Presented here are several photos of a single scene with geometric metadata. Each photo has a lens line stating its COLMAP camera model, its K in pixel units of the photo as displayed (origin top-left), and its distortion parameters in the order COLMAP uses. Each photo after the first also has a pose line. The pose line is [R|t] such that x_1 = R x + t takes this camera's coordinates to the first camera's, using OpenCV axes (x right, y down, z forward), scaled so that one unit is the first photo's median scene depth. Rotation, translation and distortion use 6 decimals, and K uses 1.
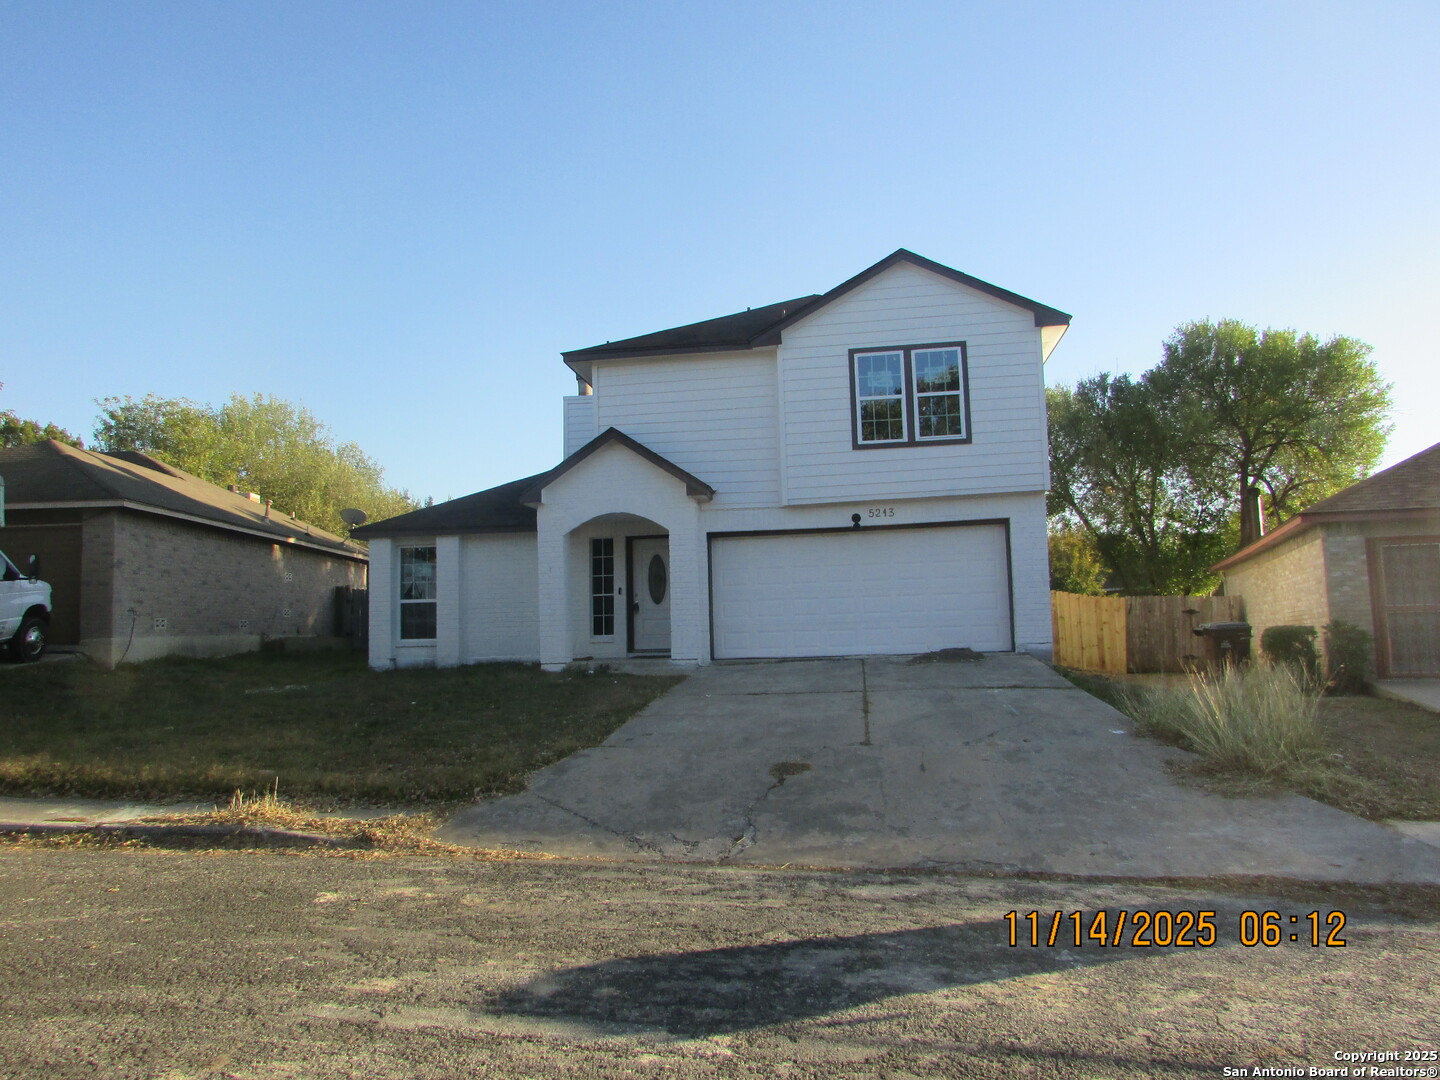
lens RADIAL K [[1014.3, 0, 718.3], [0, 1014.3, 540.2], [0, 0, 1]] dist [-0.033652, 0.014680]
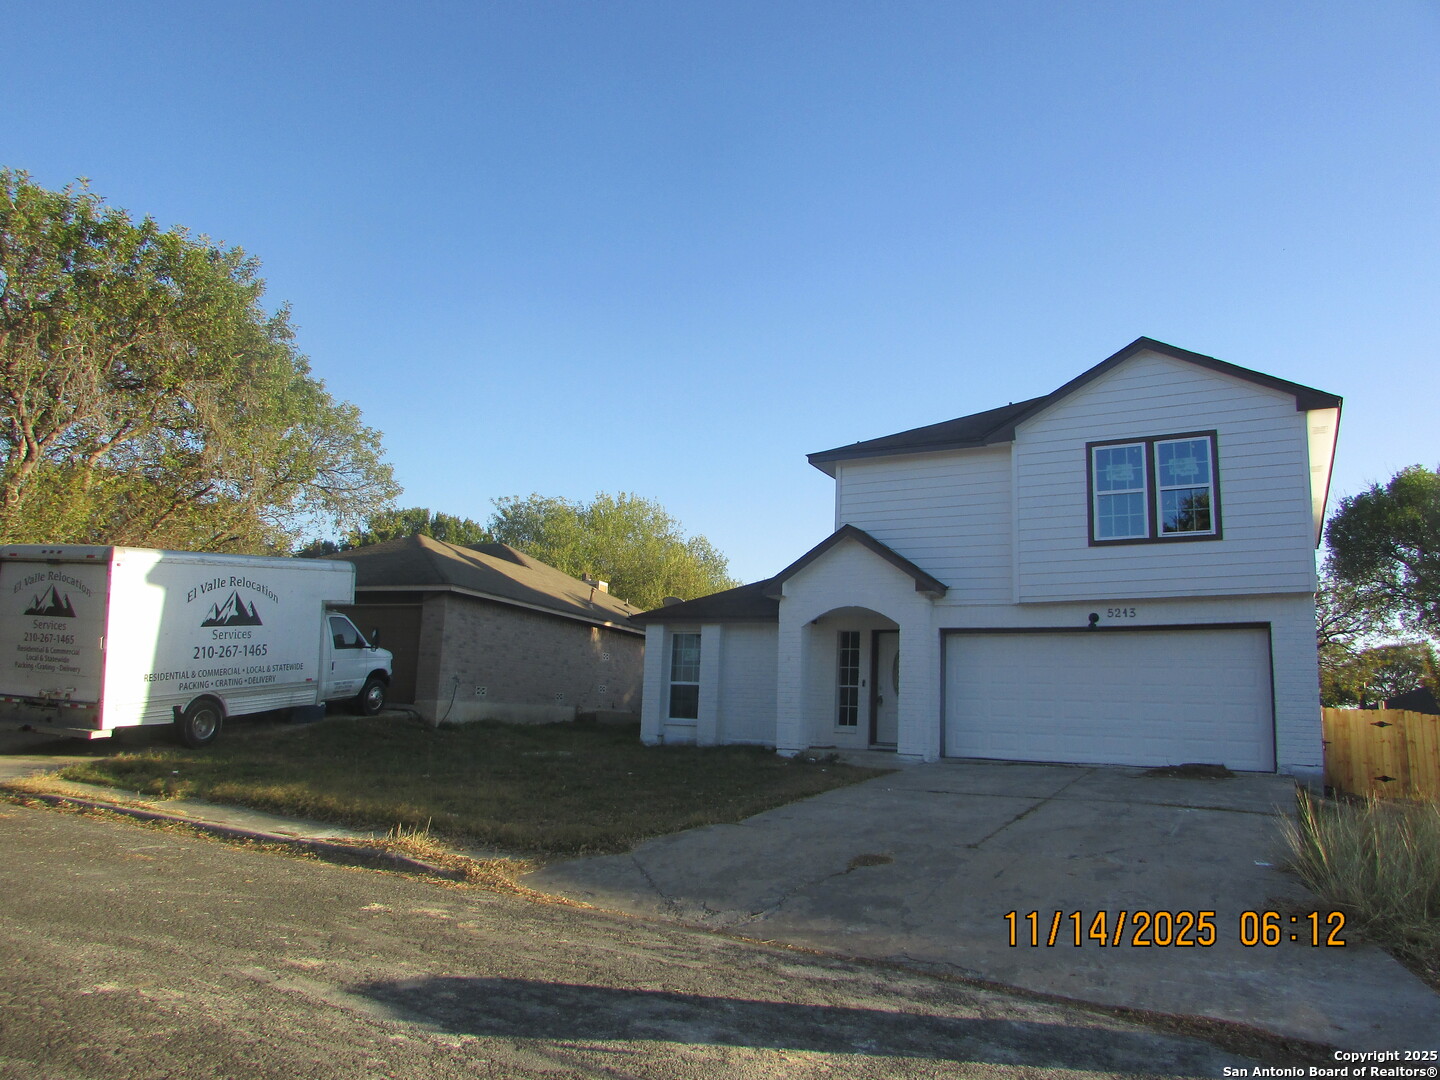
lens RADIAL K [[1014.3, 0, 714.1], [0, 1014.3, 539.8], [0, 0, 1]] dist [-0.033652, 0.014680]
pose [[0.931765, 0.000815, -0.363061, 0.145508], [-0.033871, 0.995831, -0.084691, -0.002337], [0.361479, 0.091210, 0.927908, -0.015478]]
